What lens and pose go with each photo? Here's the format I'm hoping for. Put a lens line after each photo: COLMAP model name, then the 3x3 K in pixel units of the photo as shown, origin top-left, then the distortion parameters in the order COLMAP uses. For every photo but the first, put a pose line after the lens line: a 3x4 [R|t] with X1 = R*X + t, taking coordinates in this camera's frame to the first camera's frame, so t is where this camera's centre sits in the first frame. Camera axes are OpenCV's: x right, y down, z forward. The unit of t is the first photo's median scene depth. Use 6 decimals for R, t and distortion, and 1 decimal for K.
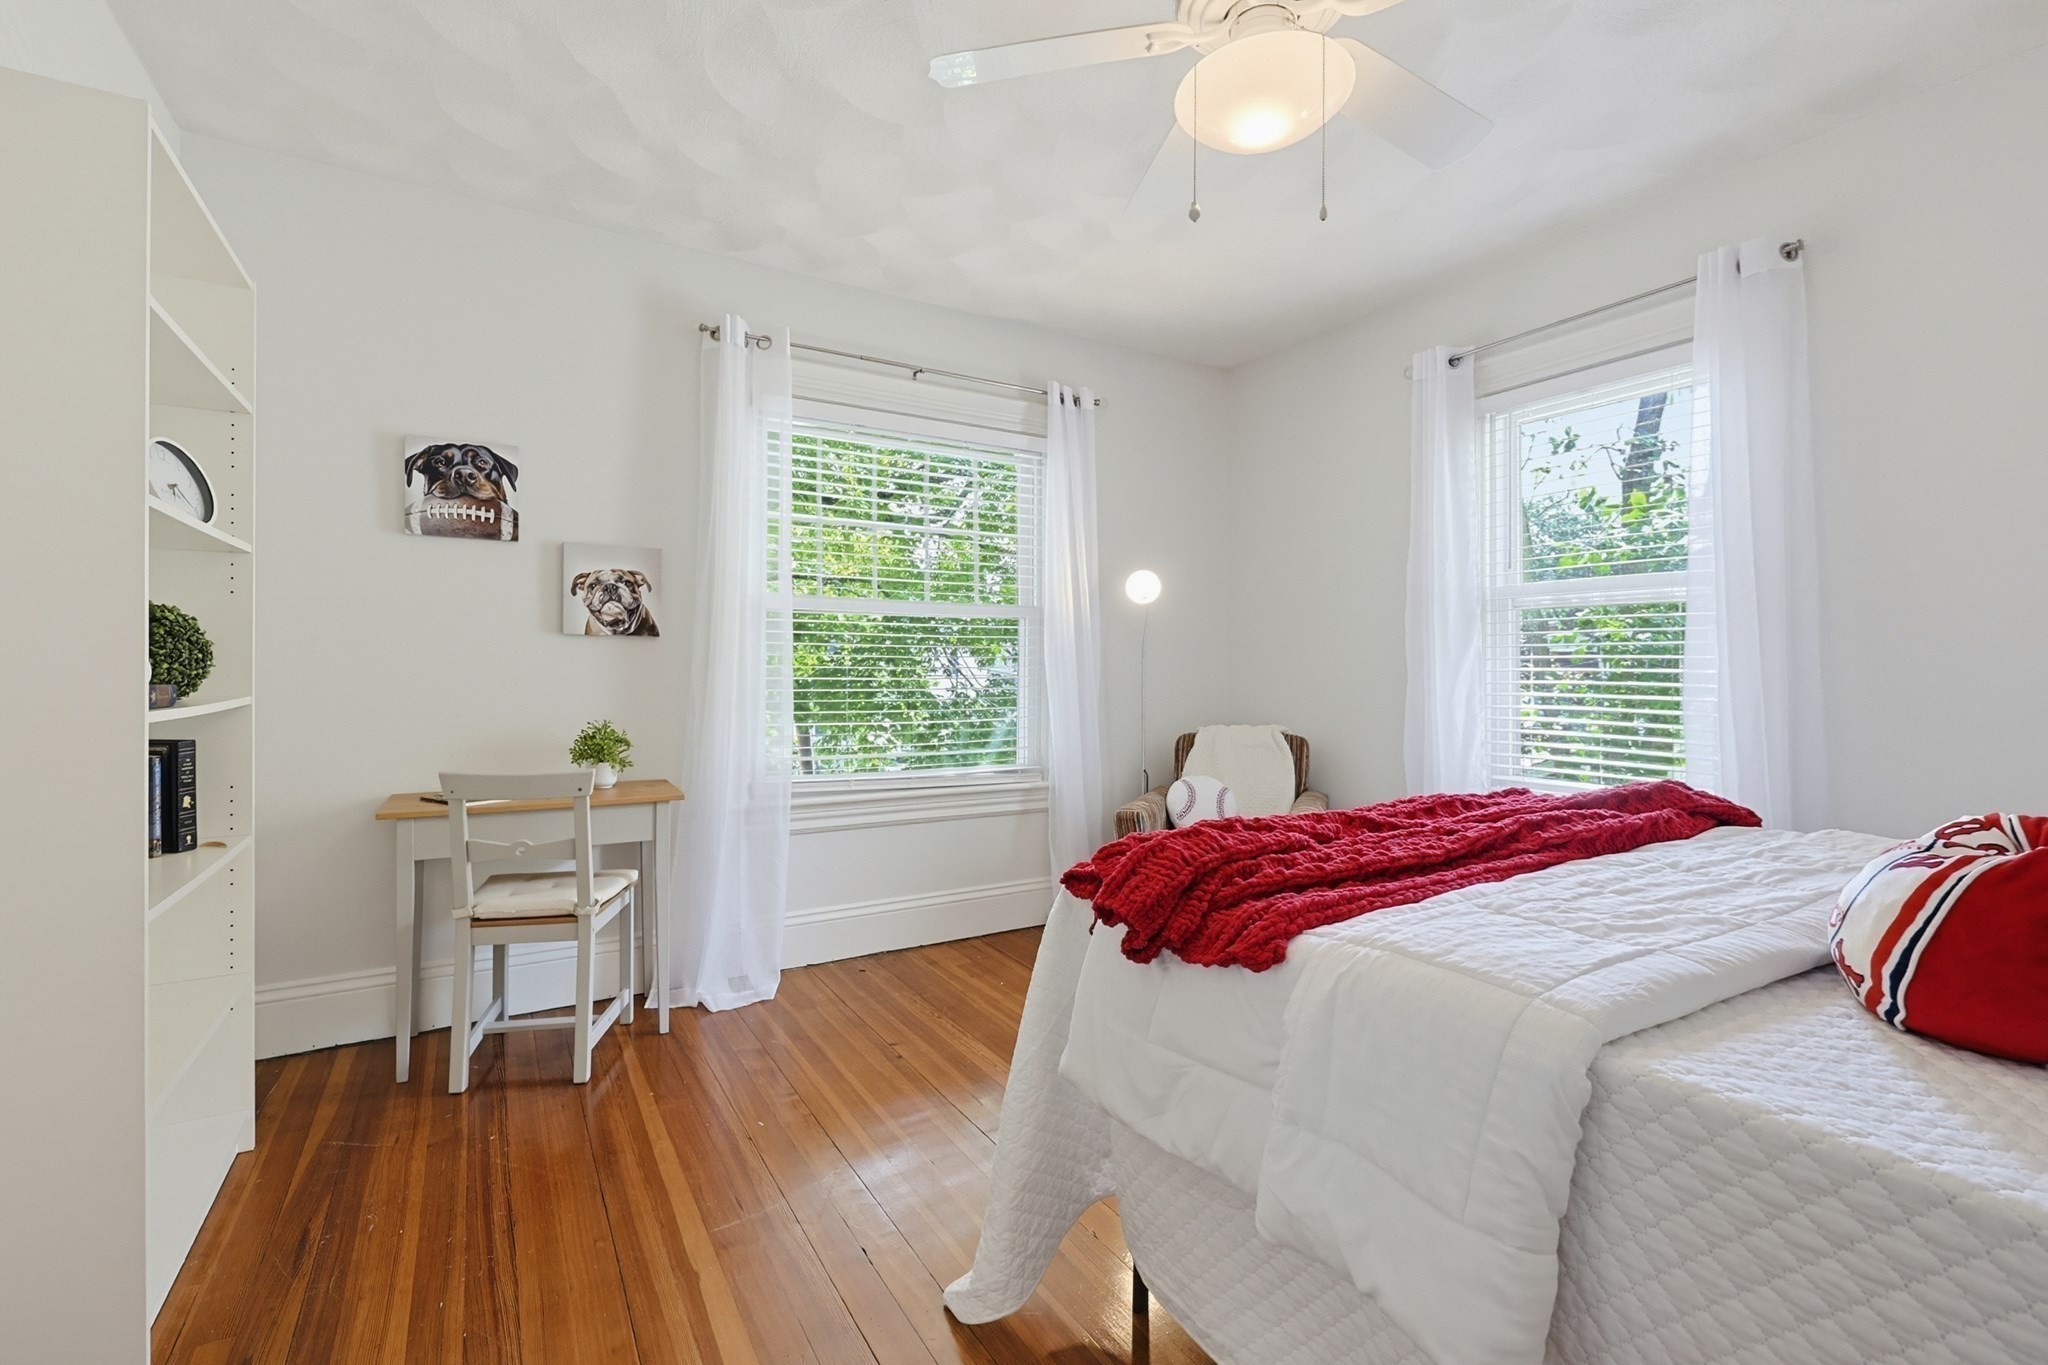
lens RADIAL K [[912.3, 0, 1029.4], [0, 912.3, 673.7], [0, 0, 1]] dist [-0.002585, -0.000188]
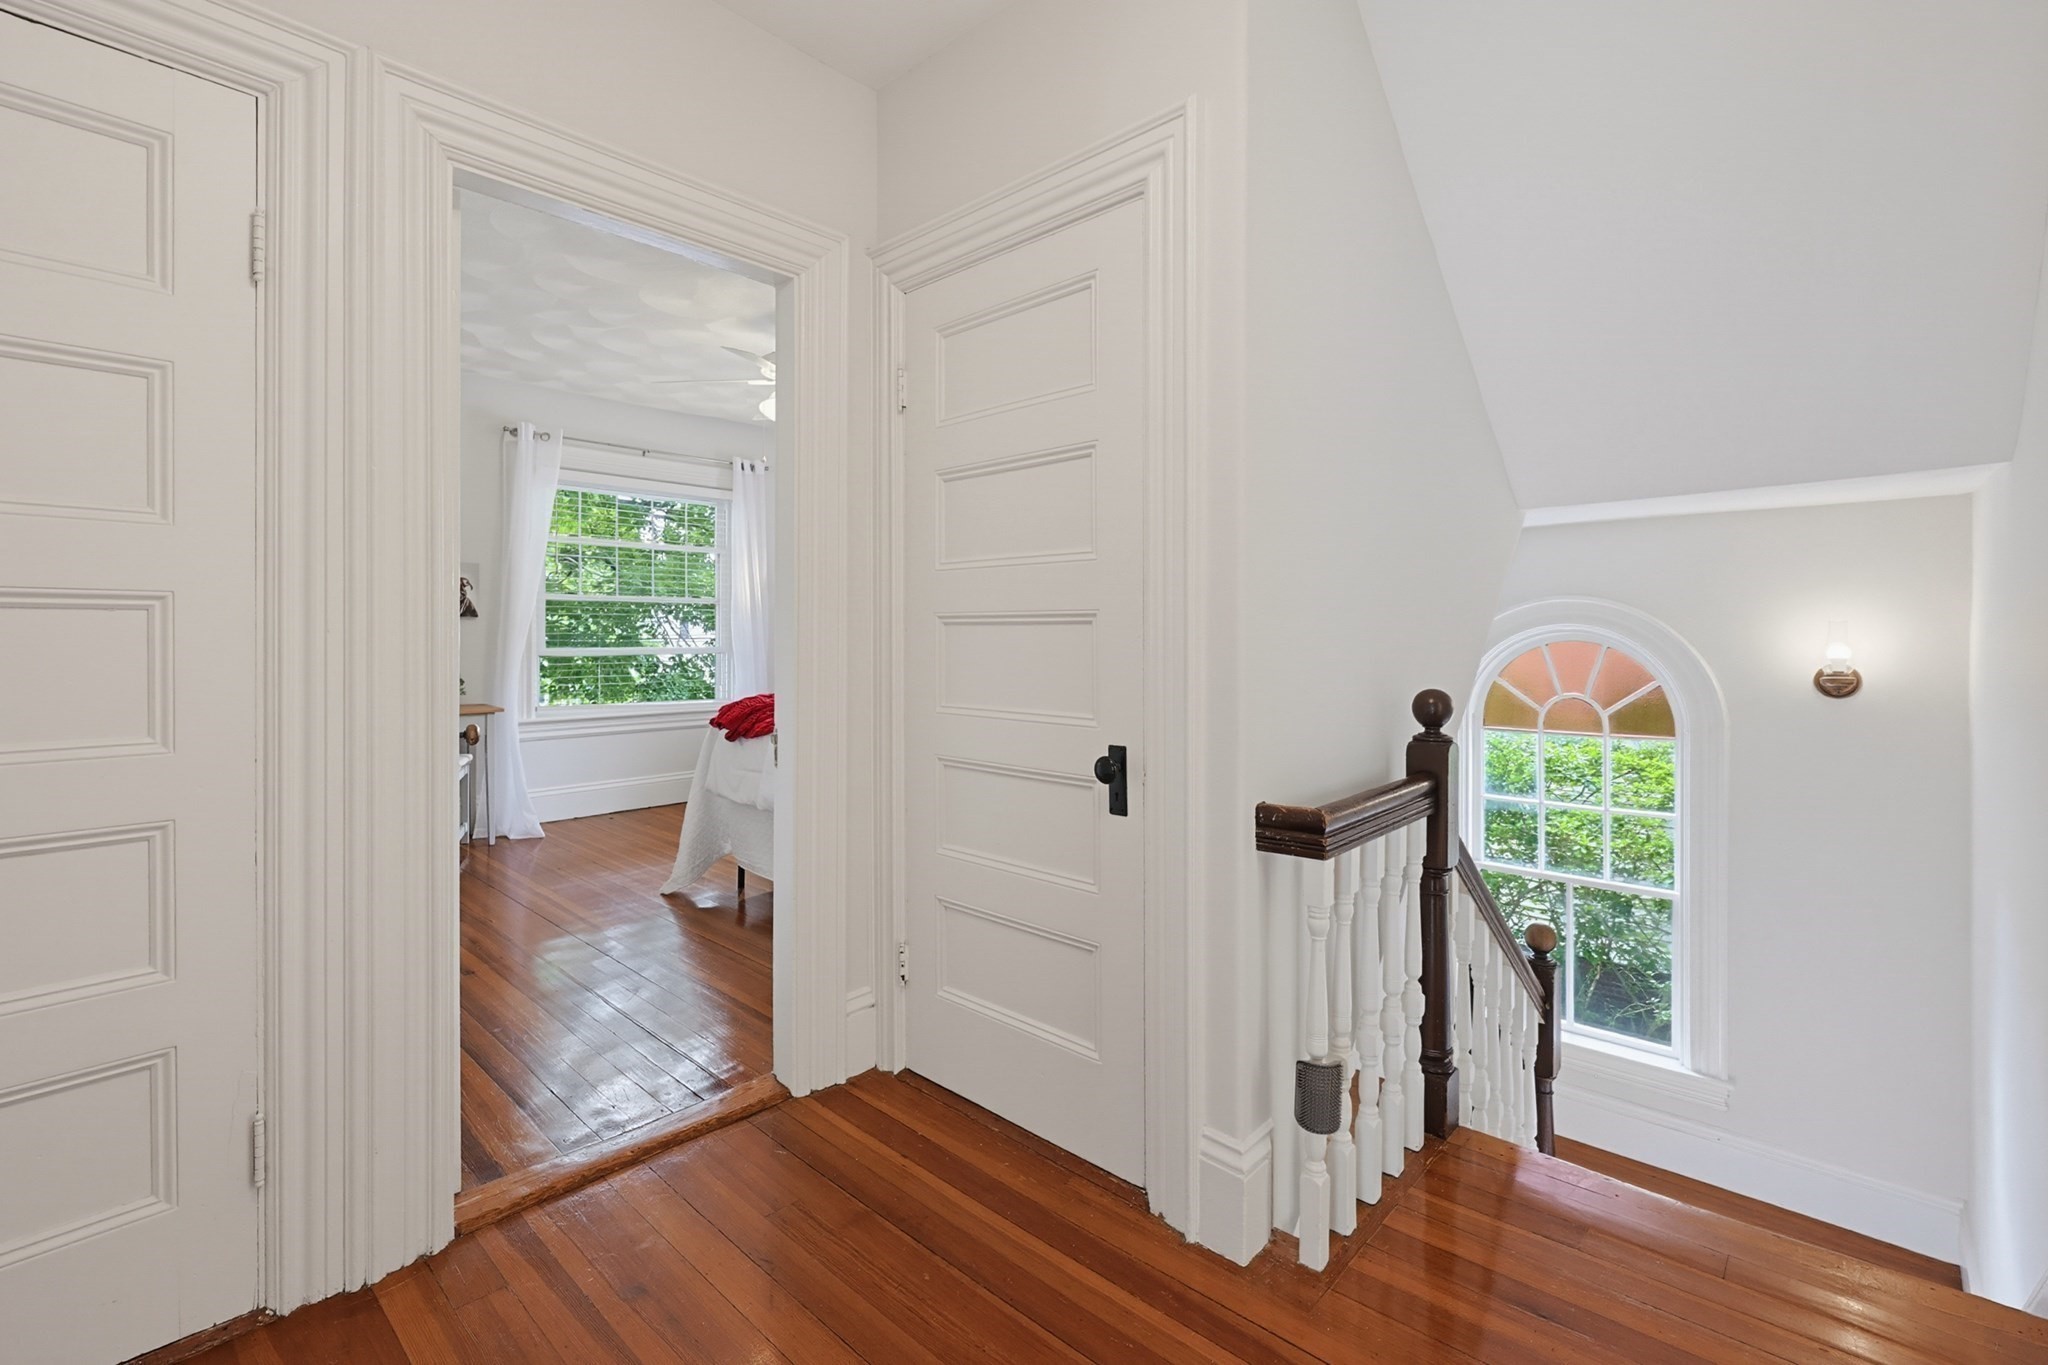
lens RADIAL K [[880.0, 0, 997.4], [0, 880.0, 639.5], [0, 0, 1]] dist [0.000580, 0.000110]
pose [[0.965838, 0.000473, 0.259147, 0.085046], [-0.000668, 1.000000, 0.000668, -0.001819], [-0.259147, -0.000818, 0.965838, -0.754759]]
